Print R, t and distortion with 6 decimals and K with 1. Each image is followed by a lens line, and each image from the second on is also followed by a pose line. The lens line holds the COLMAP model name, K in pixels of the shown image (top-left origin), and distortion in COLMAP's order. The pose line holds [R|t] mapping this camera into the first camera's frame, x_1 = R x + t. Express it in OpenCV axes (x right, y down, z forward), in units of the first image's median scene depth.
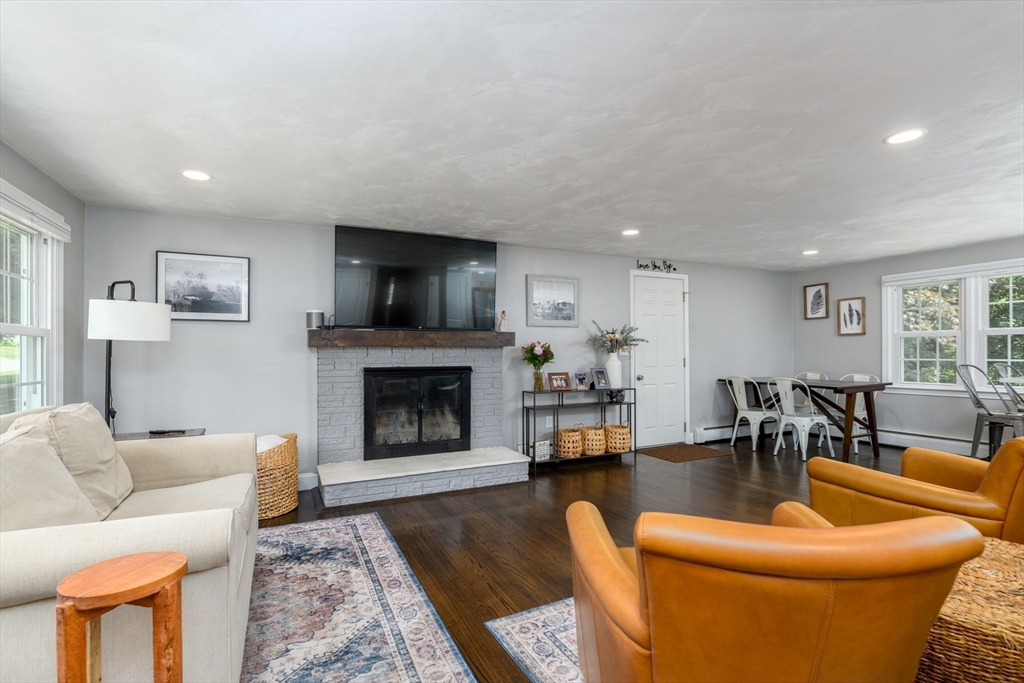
lens RADIAL K [[483.5, 0, 512.0], [0, 483.5, 341.5], [0, 0, 1]] dist [0.000377, 0.000002]
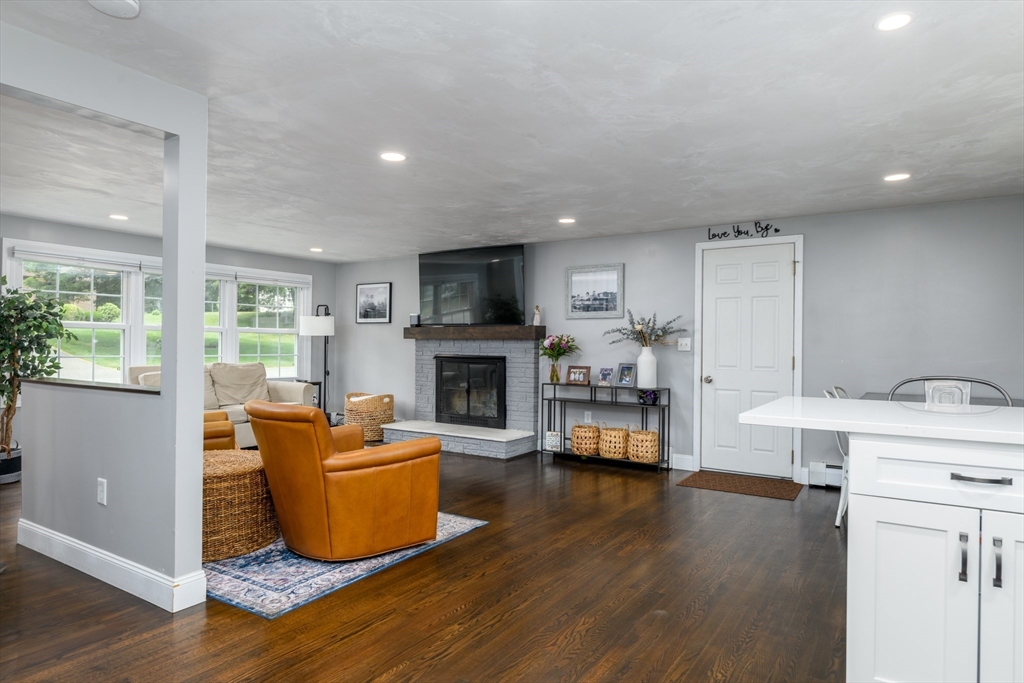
lens RADIAL K [[625.4, 0, 512.0], [0, 625.4, 341.5], [0, 0, 1]] dist [0.002173, 0.001423]
pose [[0.503983, 0.004310, -0.863703, 1.121452], [0.005665, 0.999950, 0.008296, 0.003231], [0.863695, -0.009074, 0.503933, 0.248997]]
